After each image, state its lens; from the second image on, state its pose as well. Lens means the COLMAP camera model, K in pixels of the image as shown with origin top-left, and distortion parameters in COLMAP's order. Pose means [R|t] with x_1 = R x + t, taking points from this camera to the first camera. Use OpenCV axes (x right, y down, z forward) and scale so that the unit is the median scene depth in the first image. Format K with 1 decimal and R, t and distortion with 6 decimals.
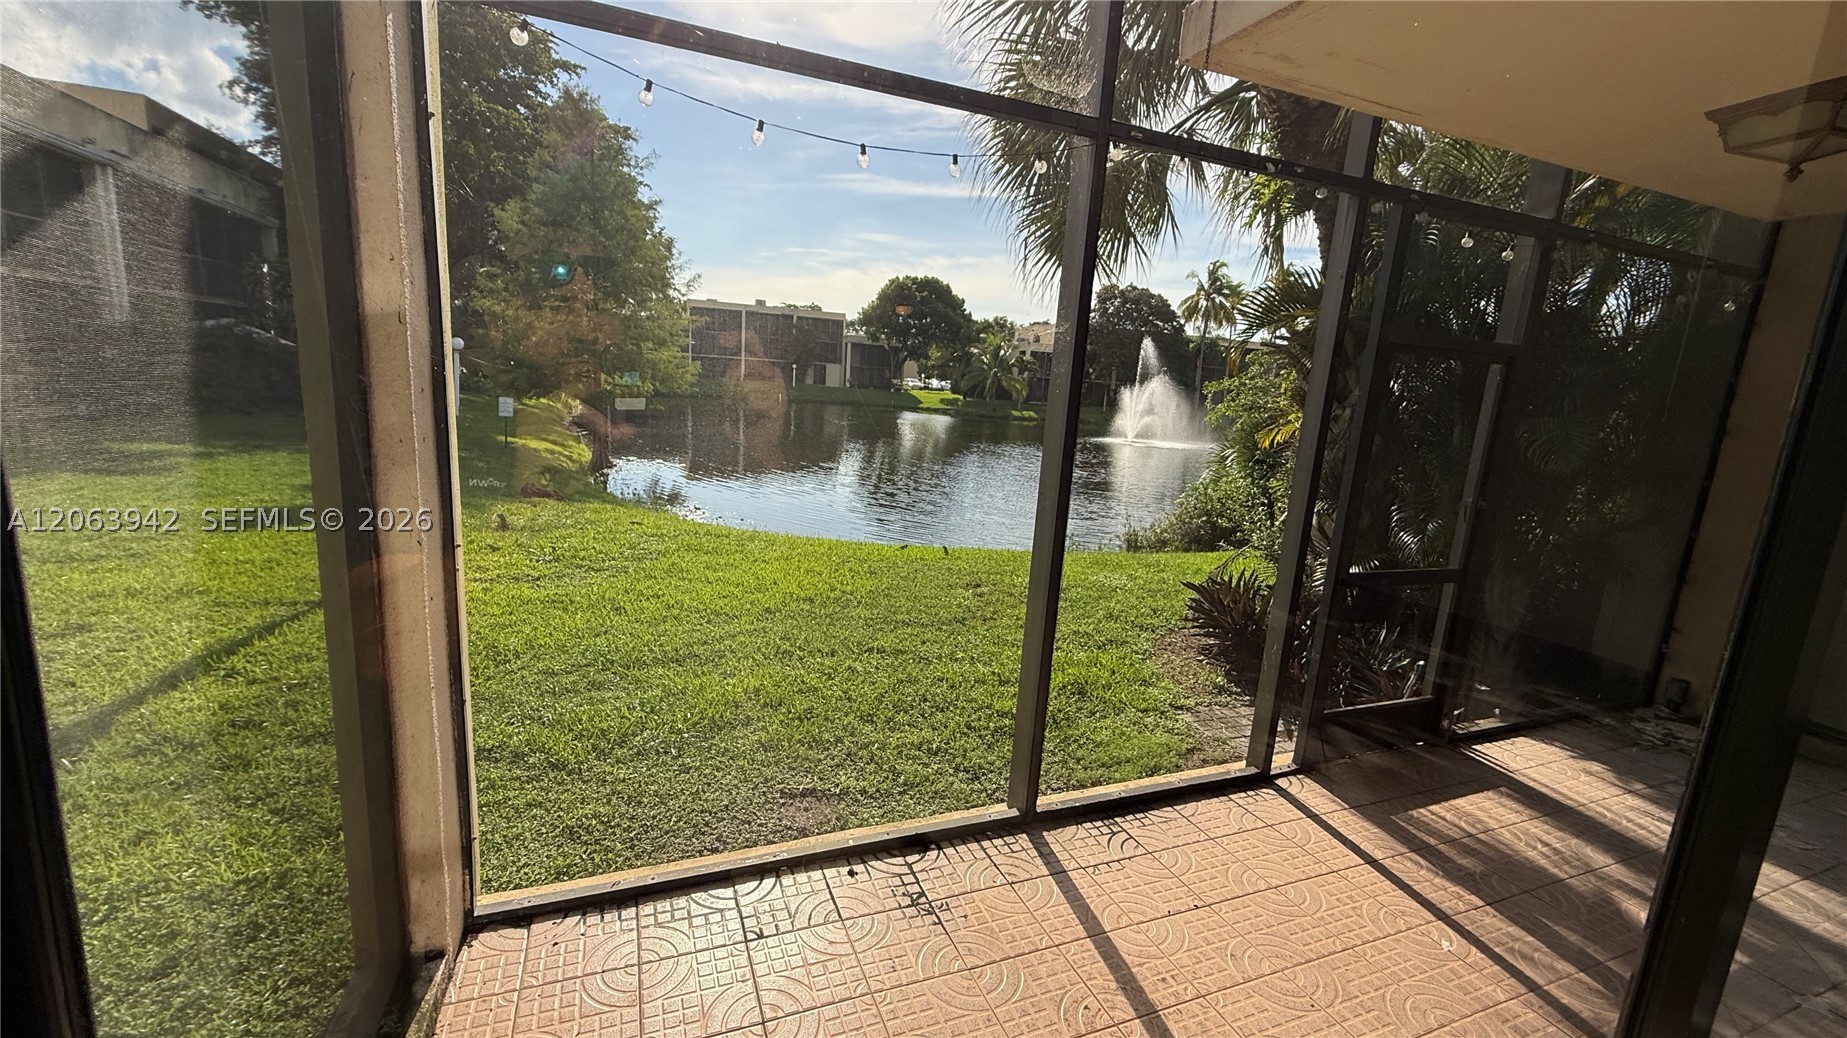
lens RADIAL K [[738.5, 0, 920.3], [0, 738.5, 518.9], [0, 0, 1]] dist [0.004398, -0.000421]
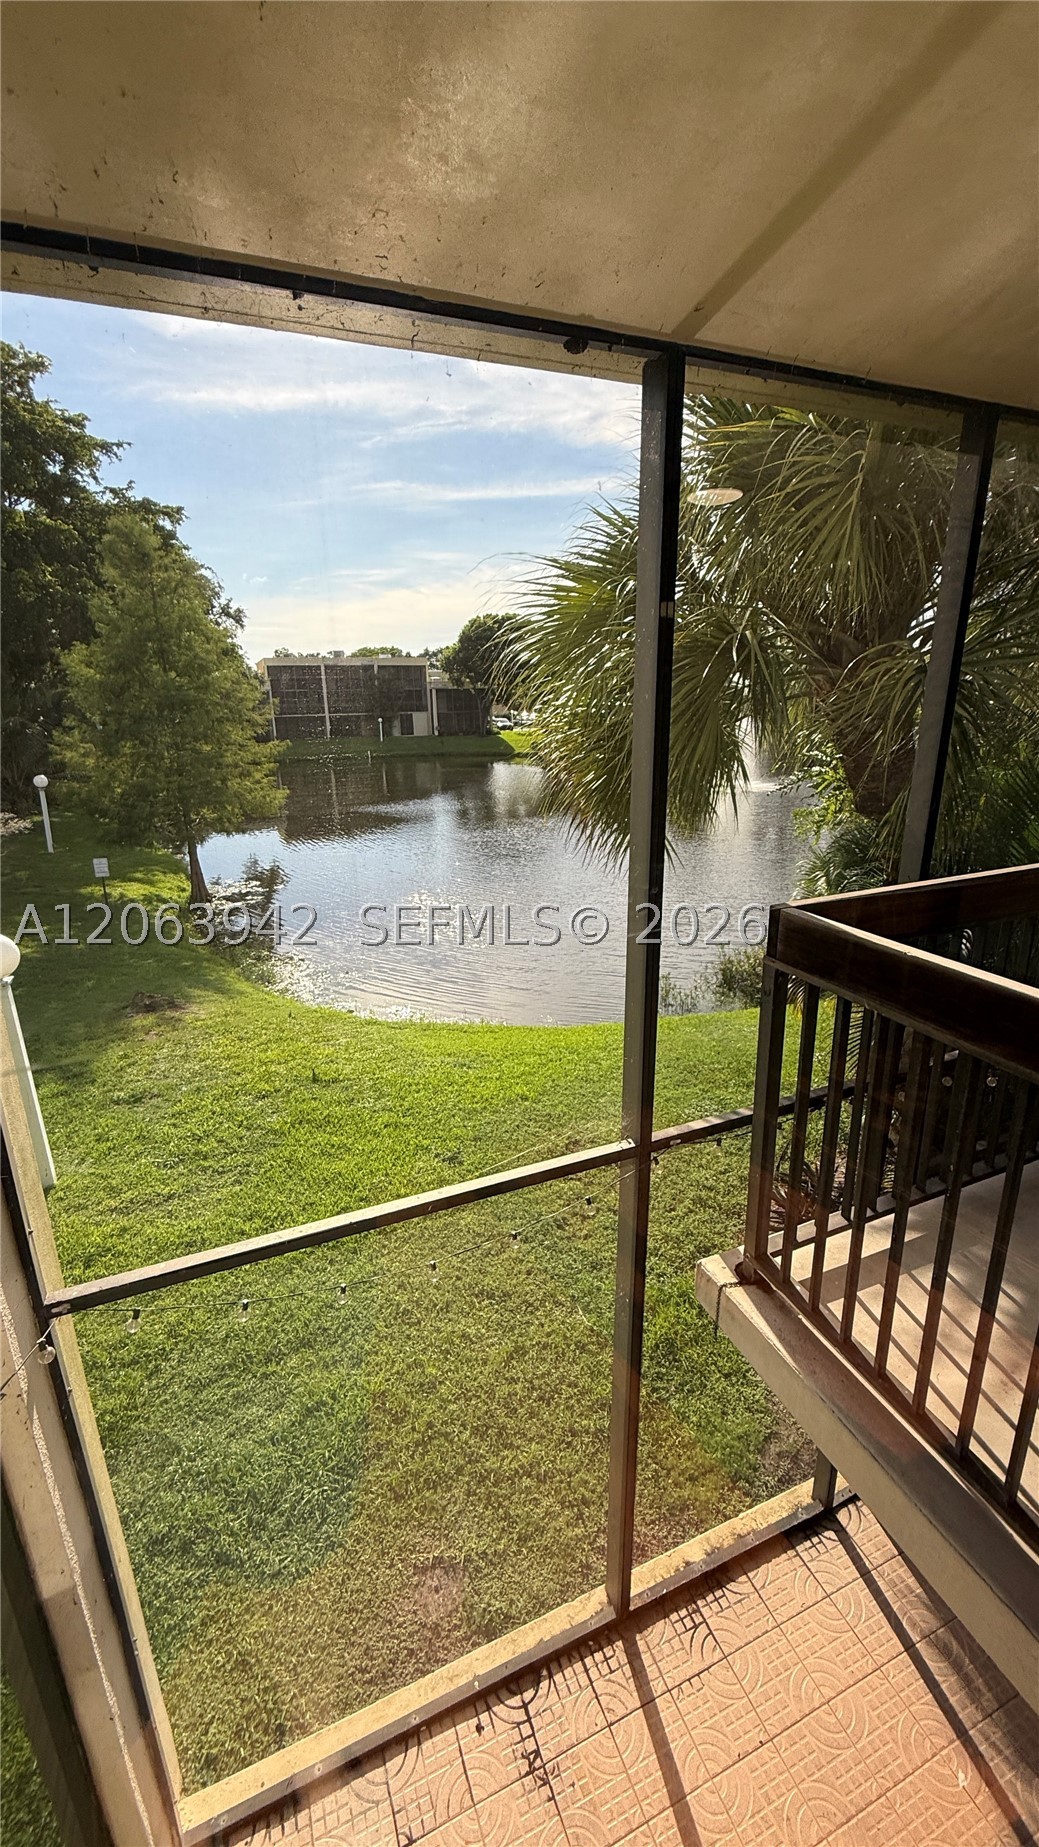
lens RADIAL K [[738.5, 0, 519.5], [0, 738.5, 923.5], [0, 0, 1]] dist [0.004398, -0.000421]
pose [[0.996383, -0.084290, -0.010774, 0.055501], [0.084944, 0.991449, 0.099065, -0.533623], [0.002331, -0.099622, 0.995023, -0.048164]]
